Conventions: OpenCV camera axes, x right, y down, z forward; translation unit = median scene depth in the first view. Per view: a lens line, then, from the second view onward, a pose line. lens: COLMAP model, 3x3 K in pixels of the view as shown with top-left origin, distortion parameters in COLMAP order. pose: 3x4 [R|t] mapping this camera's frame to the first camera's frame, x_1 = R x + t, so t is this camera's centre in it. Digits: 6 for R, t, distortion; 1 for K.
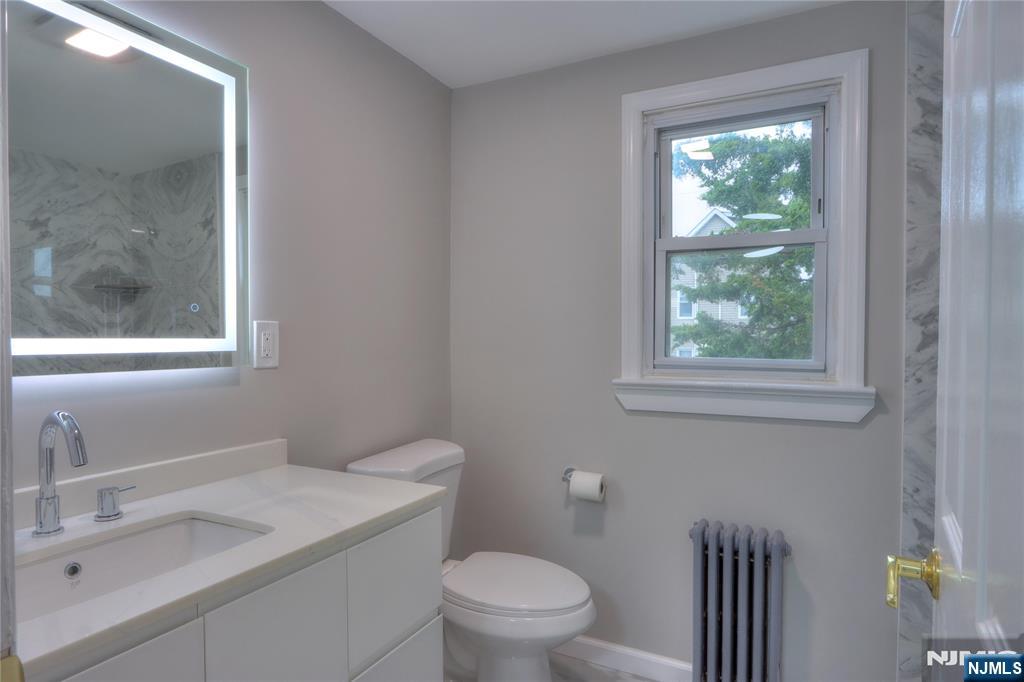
lens RADIAL K [[575.5, 0, 512.0], [0, 575.5, 341.0], [0, 0, 1]] dist [-0.001119, -0.000254]
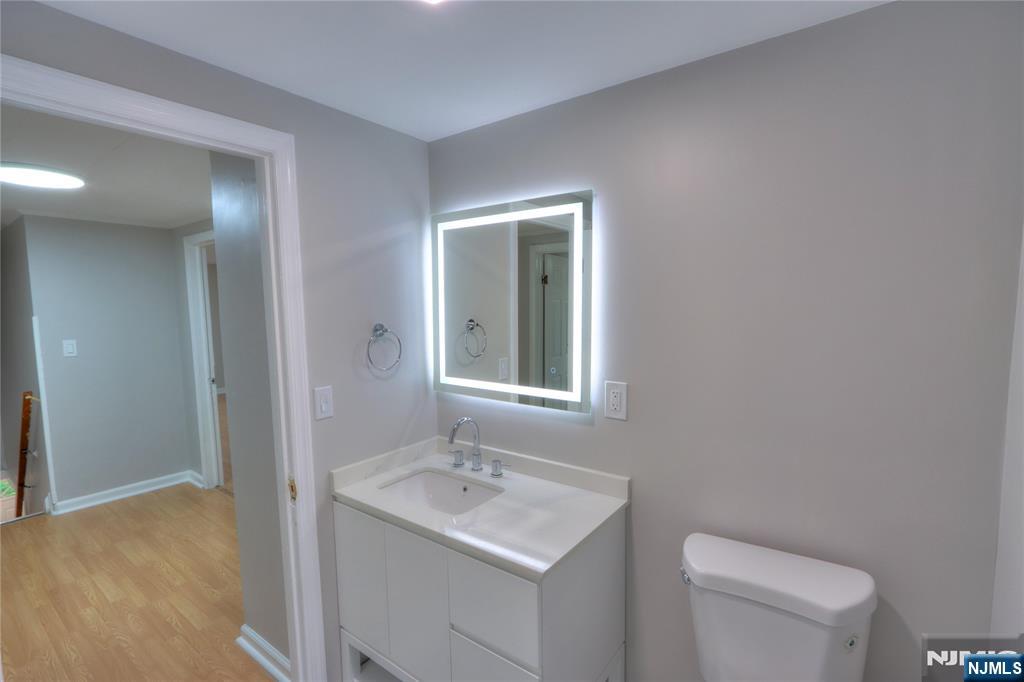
lens RADIAL K [[476.7, 0, 512.0], [0, 476.7, 341.0], [0, 0, 1]] dist [-0.000138, -0.000038]
pose [[-0.176952, 0.090382, -0.980061, 0.677204], [0.000901, 0.995789, 0.091670, -0.238539], [0.984219, 0.015338, -0.176289, 1.047966]]
